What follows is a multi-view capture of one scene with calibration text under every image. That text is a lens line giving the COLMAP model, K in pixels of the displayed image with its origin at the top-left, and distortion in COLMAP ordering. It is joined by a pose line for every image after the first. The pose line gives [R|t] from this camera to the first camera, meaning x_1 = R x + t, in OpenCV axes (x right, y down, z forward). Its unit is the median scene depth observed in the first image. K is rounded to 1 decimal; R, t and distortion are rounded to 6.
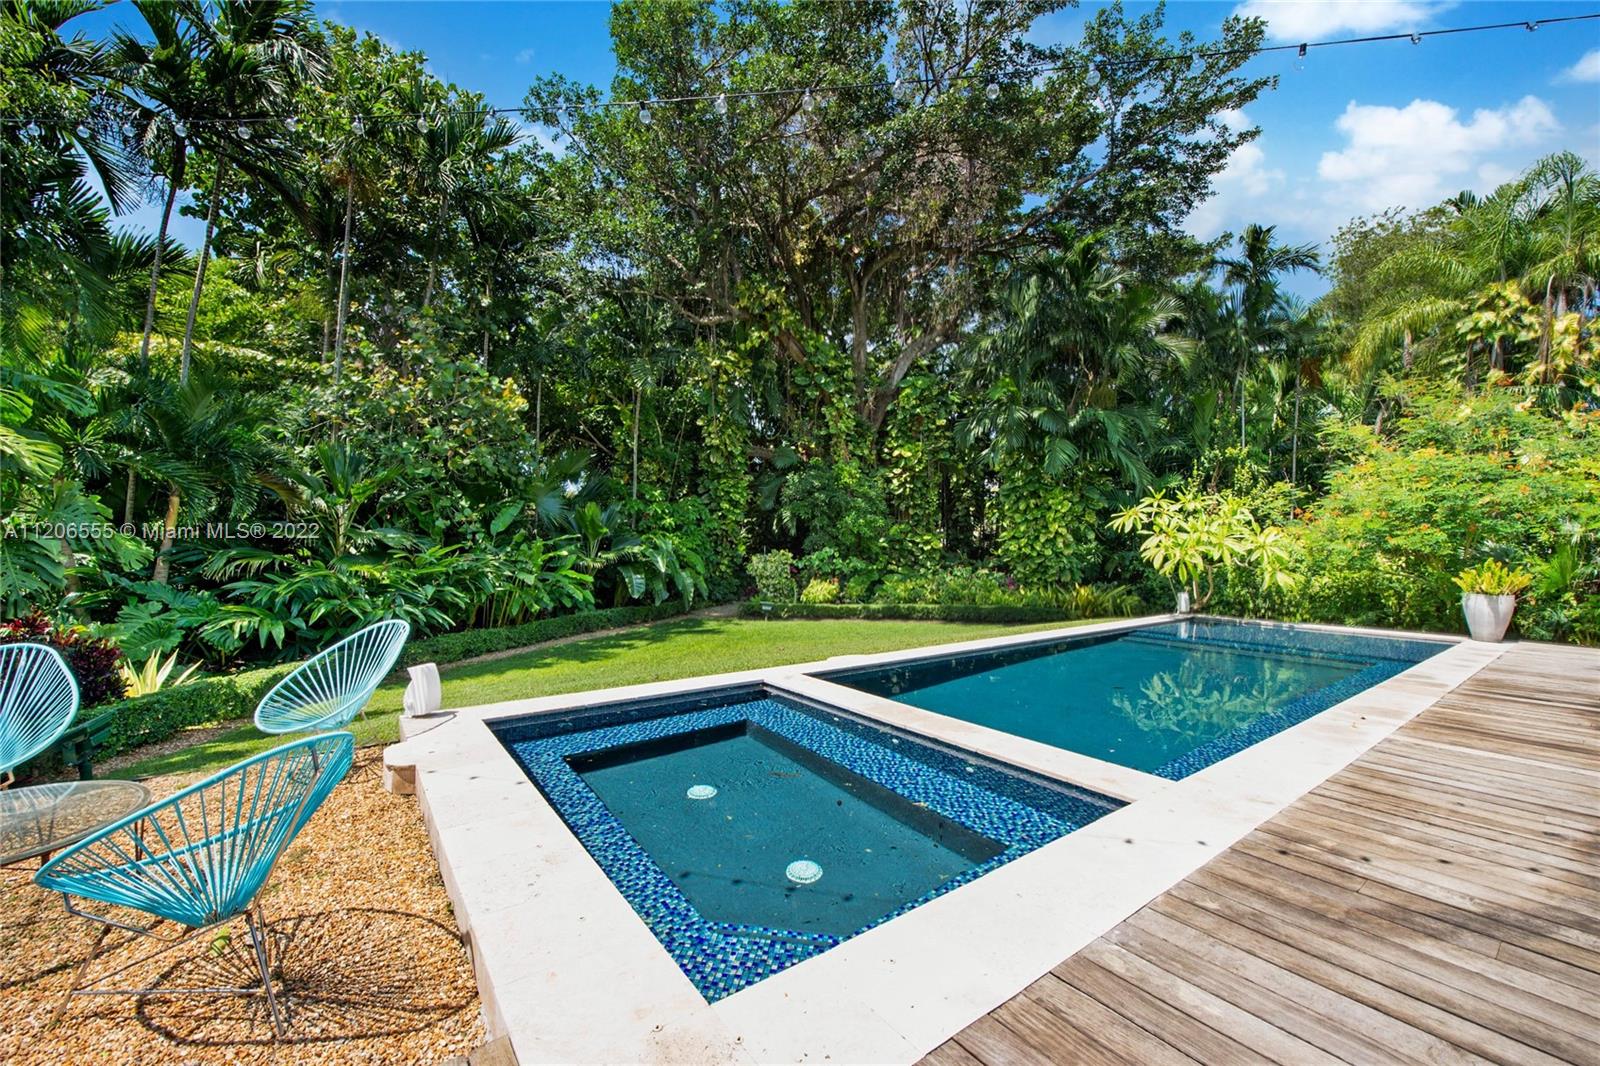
lens RADIAL K [[641.3, 0, 808.8], [0, 641.3, 538.1], [0, 0, 1]] dist [-0.021332, 0.000109]
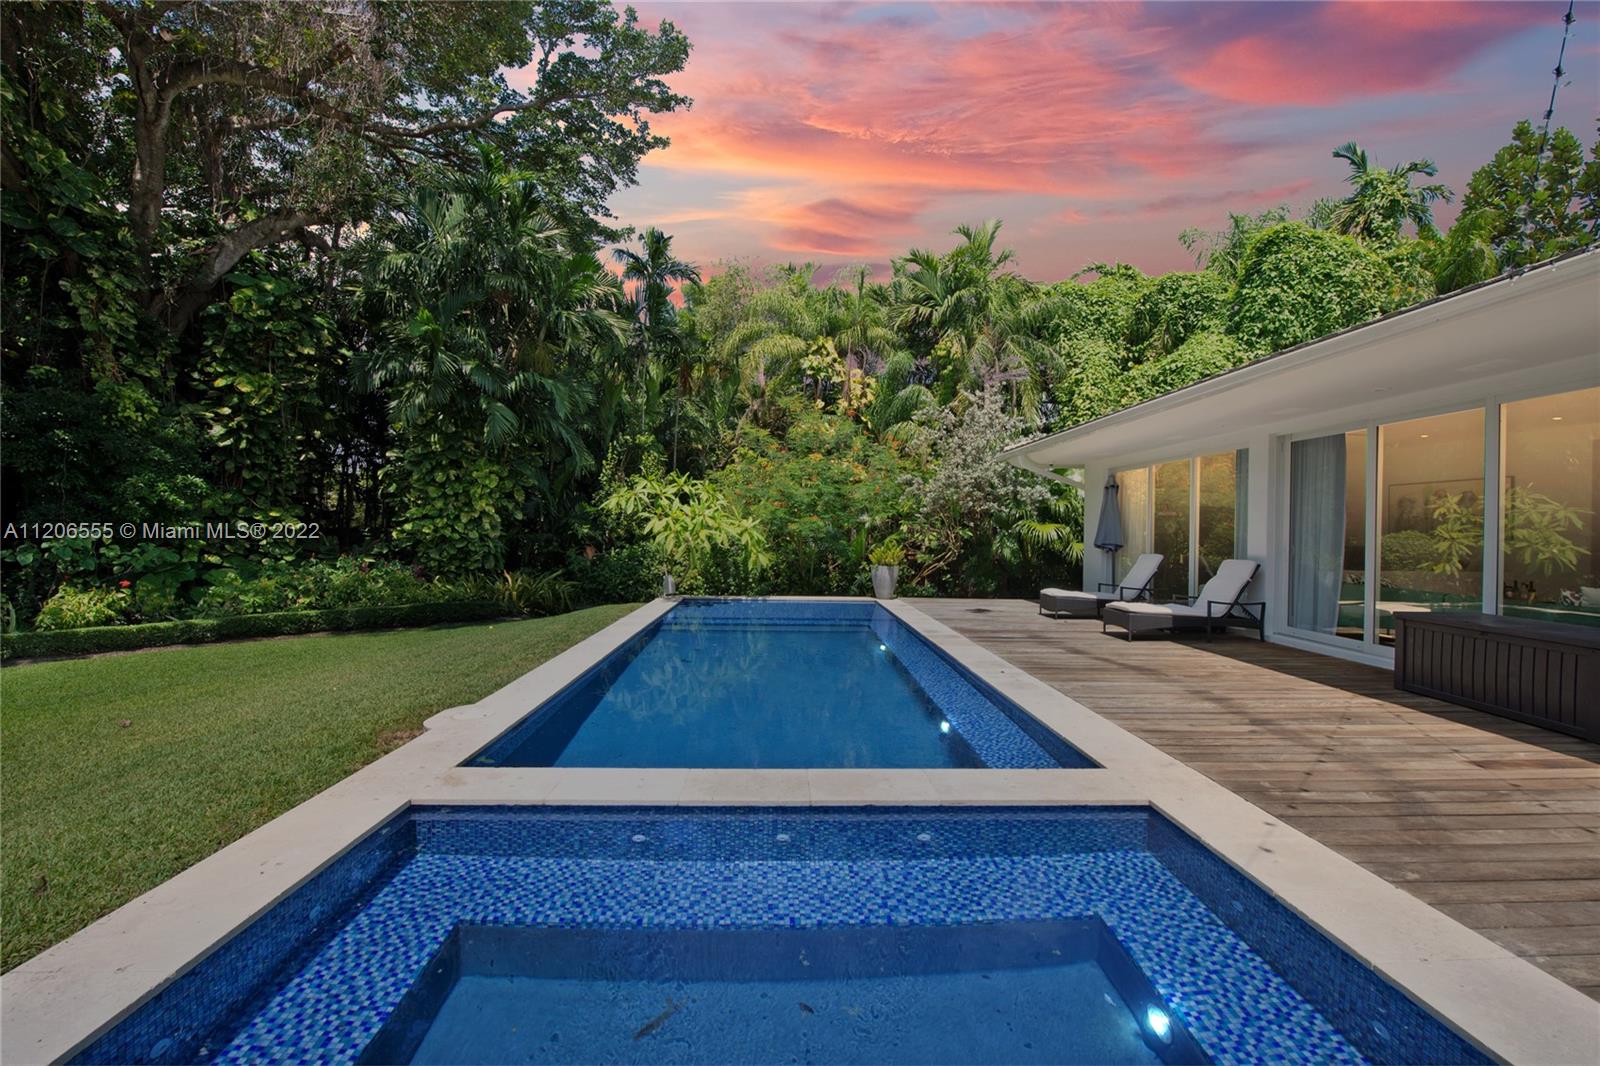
lens RADIAL K [[675.3, 0, 800.0], [0, 675.3, 533.0], [0, 0, 1]] dist [-0.015969, -0.000645]
pose [[0.565346, -0.001260, 0.824853, -0.105904], [-0.016849, 0.999773, 0.013075, 0.001033], [-0.824682, -0.021290, 0.565196, 0.150275]]
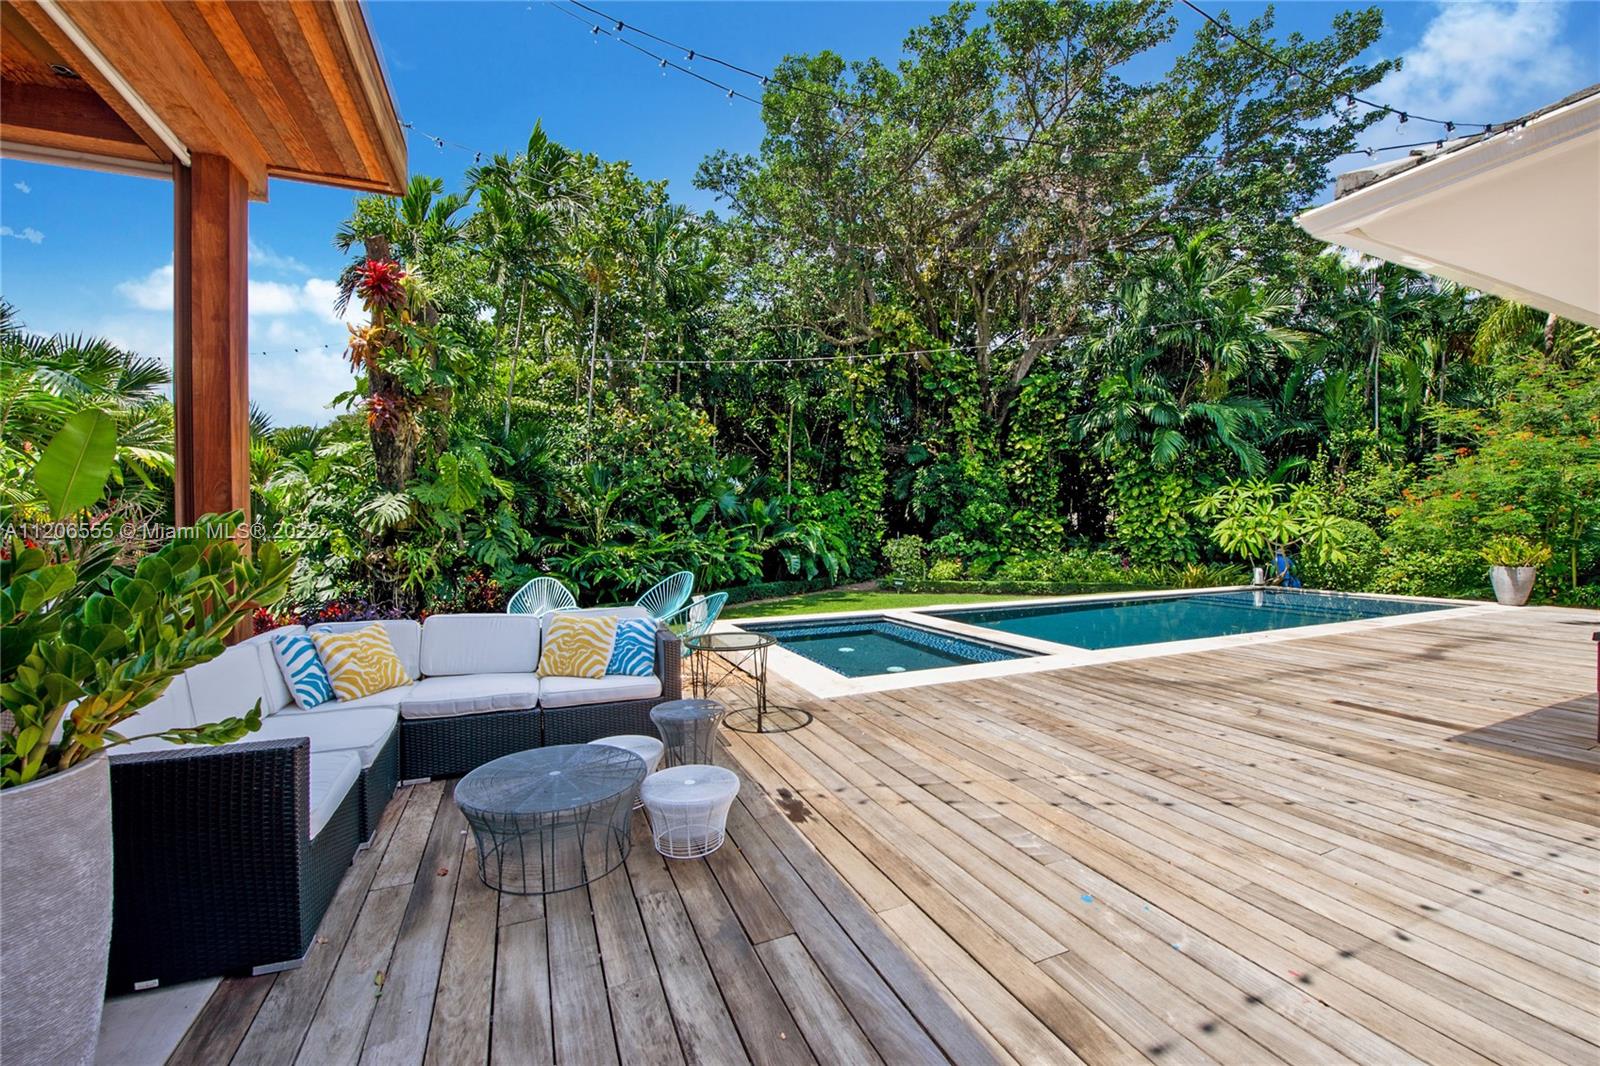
lens RADIAL K [[641.3, 0, 808.8], [0, 641.3, 538.1], [0, 0, 1]] dist [-0.021332, 0.000109]
pose [[0.975395, -0.008577, -0.220298, 0.031348], [0.013144, 0.999728, 0.019273, -0.000734], [0.220072, -0.021694, 0.975242, -0.178699]]
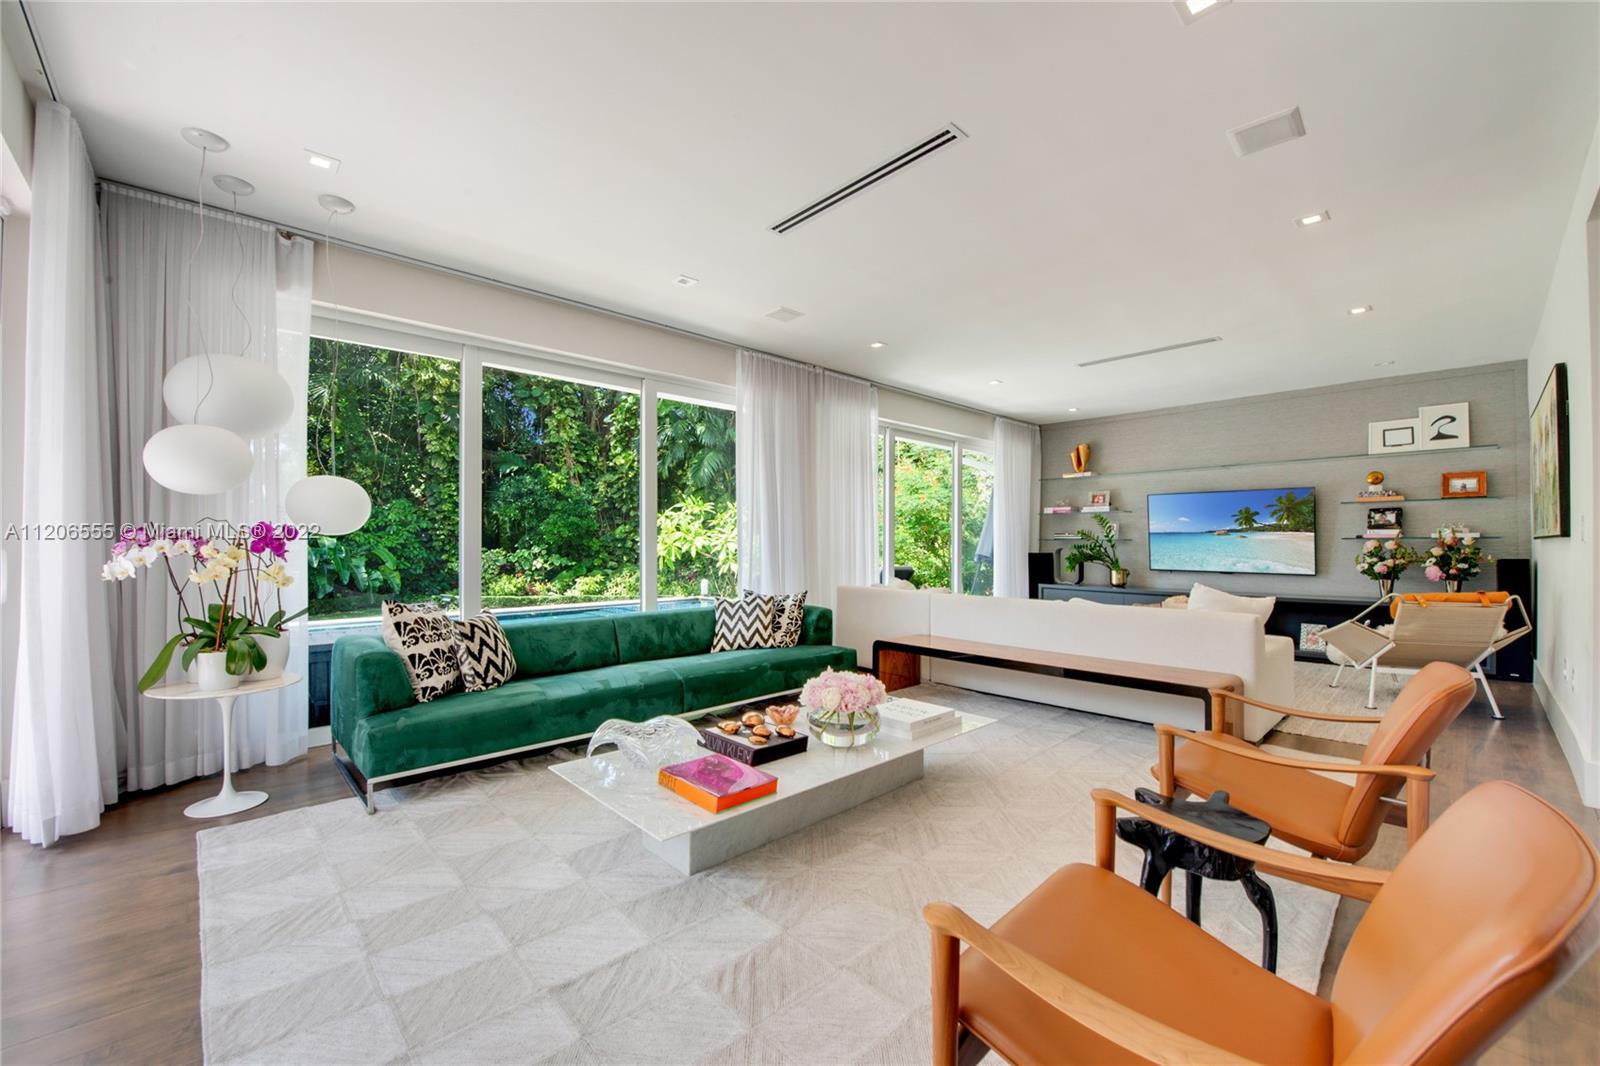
lens RADIAL K [[641.3, 0, 808.8], [0, 641.3, 538.1], [0, 0, 1]] dist [-0.021332, 0.000109]
pose [[0.992762, -0.002454, 0.120074, 0.393669], [0.002101, 0.999993, 0.003063, -0.001574], [-0.120081, -0.002788, 0.992760, -0.163205]]
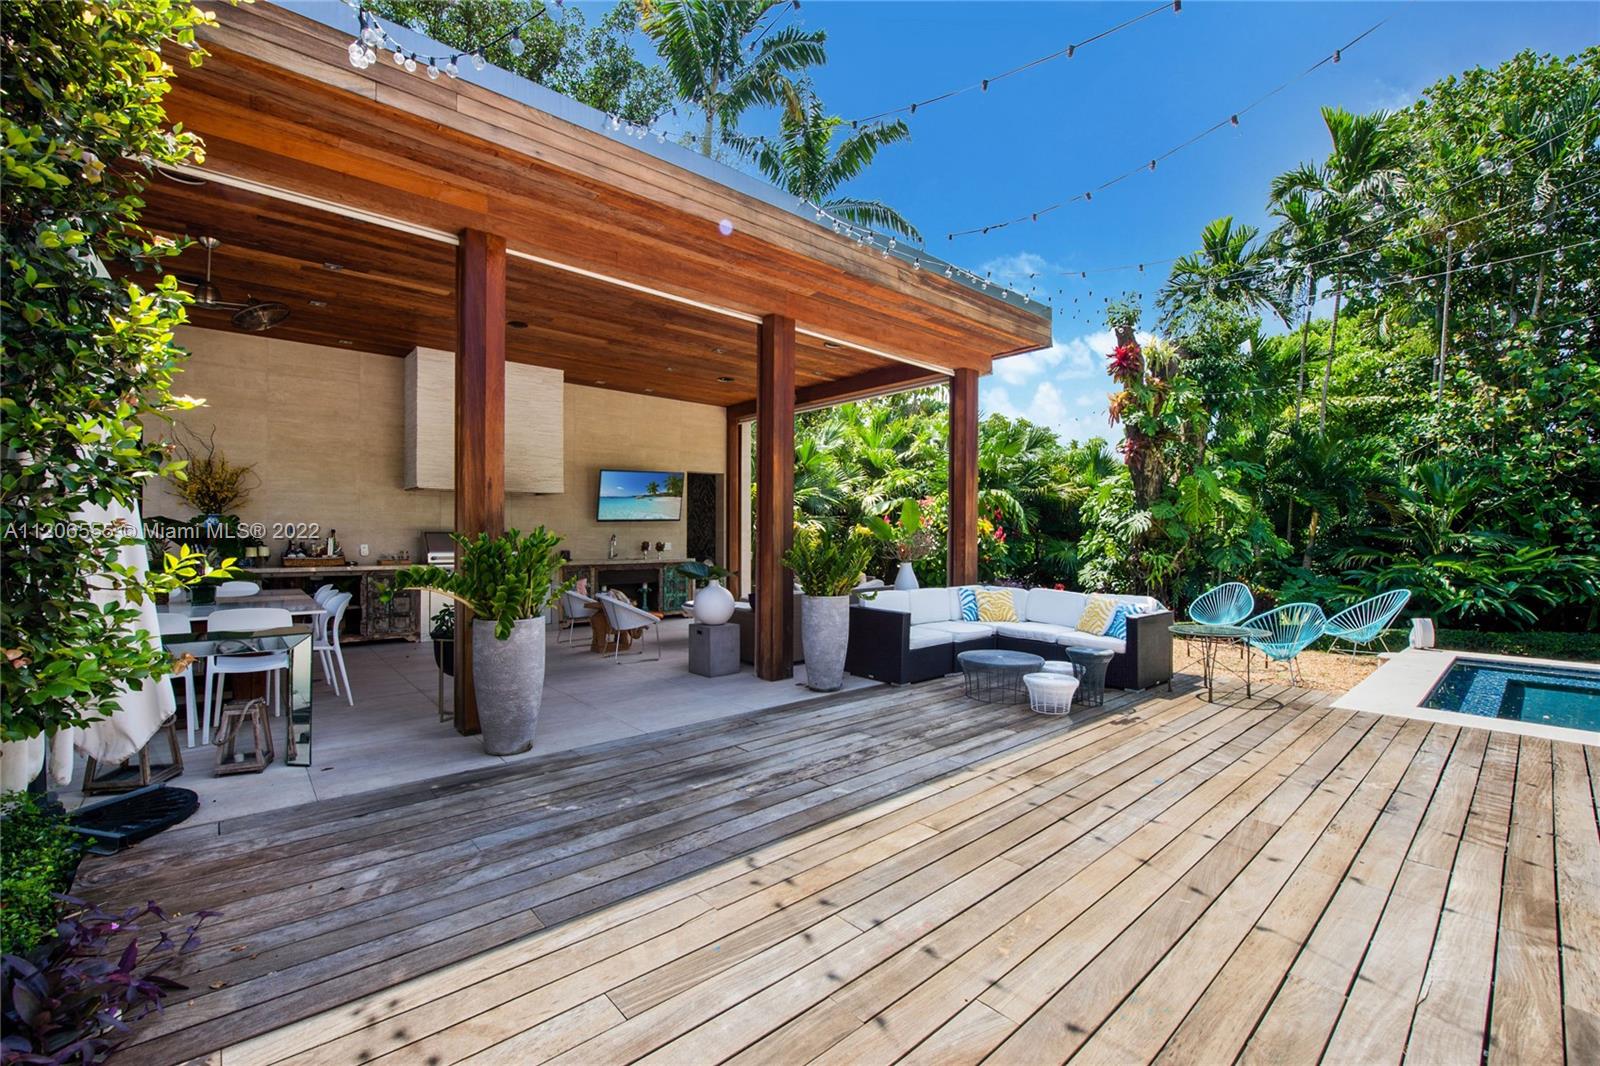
lens RADIAL K [[675.3, 0, 800.0], [0, 675.3, 533.0], [0, 0, 1]] dist [-0.015969, -0.000645]
pose [[0.087068, -0.008357, -0.996167, 0.227012], [0.002182, 0.999964, -0.008198, -0.002869], [0.996200, -0.001460, 0.087083, -0.176922]]
